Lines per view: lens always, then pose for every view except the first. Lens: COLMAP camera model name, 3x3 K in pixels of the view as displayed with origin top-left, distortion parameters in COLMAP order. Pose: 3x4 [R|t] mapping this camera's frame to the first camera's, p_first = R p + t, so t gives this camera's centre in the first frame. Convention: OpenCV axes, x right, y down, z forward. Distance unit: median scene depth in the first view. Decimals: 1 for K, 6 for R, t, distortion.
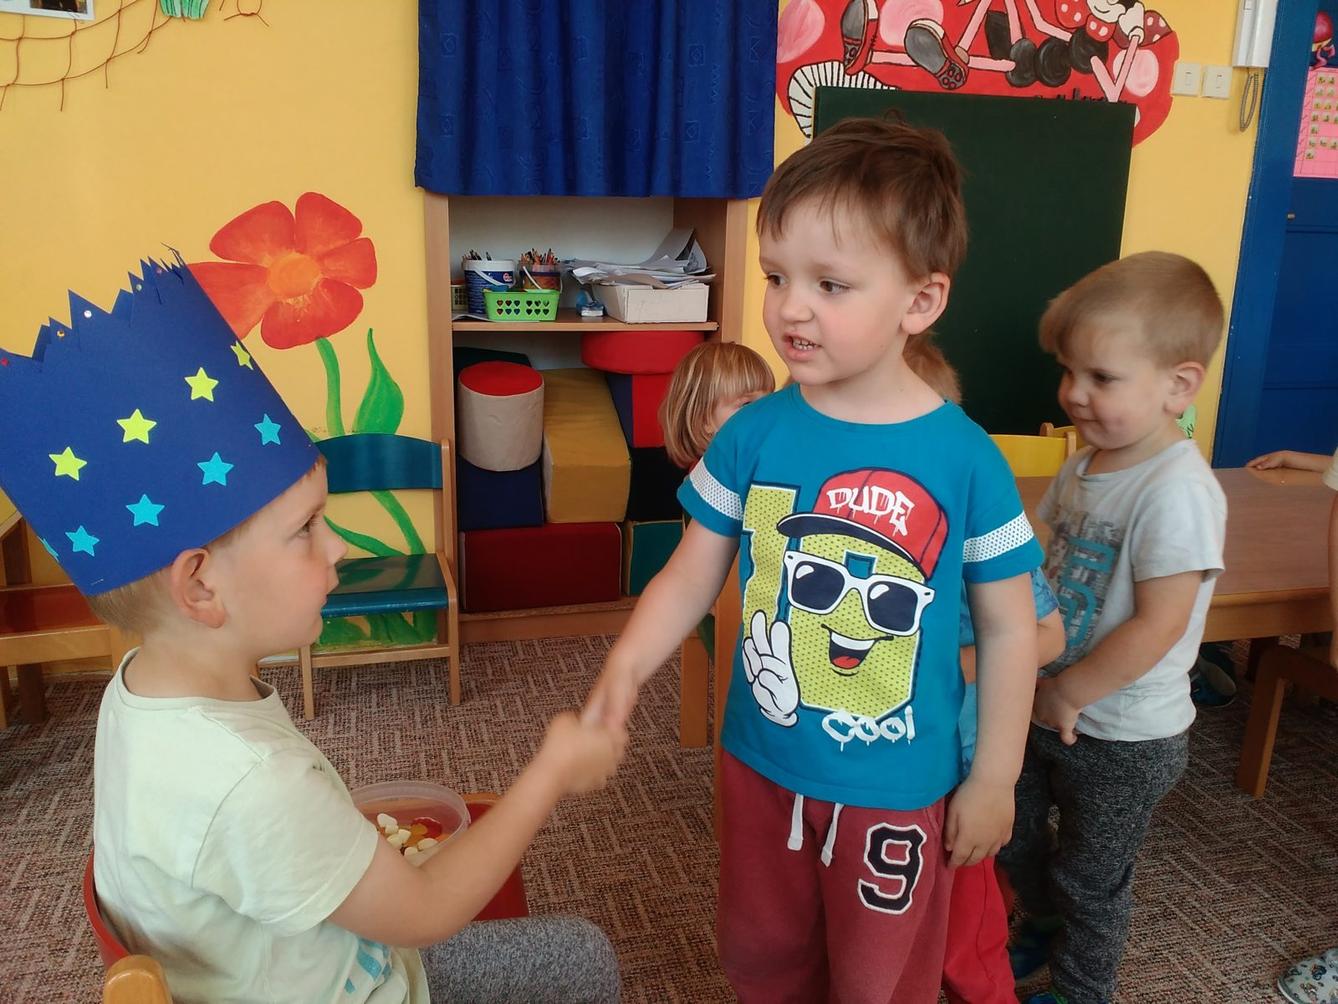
lens RADIAL K [[1086.7, 0, 667.3], [0, 1086.7, 514.1], [0, 0, 1]] dist [0.002871, -0.061392]
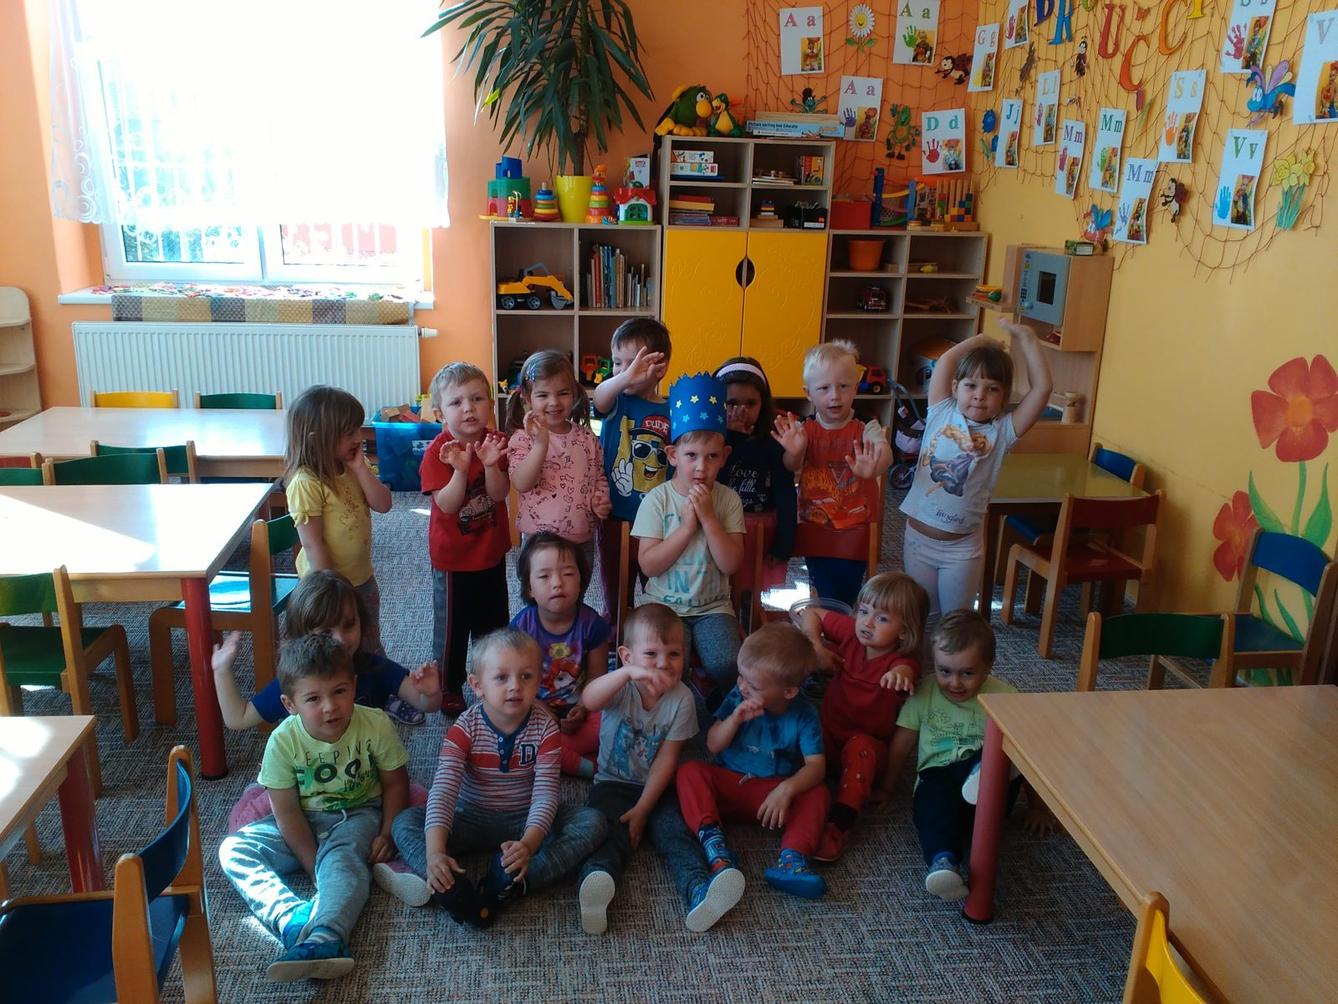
lens RADIAL K [[1086.7, 0, 667.3], [0, 1086.7, 514.1], [0, 0, 1]] dist [0.002871, -0.061392]
pose [[-0.119213, 0.272982, -0.954604, 1.069981], [-0.259409, 0.919501, 0.295340, -0.295750], [0.958382, 0.282841, -0.038803, 0.333253]]
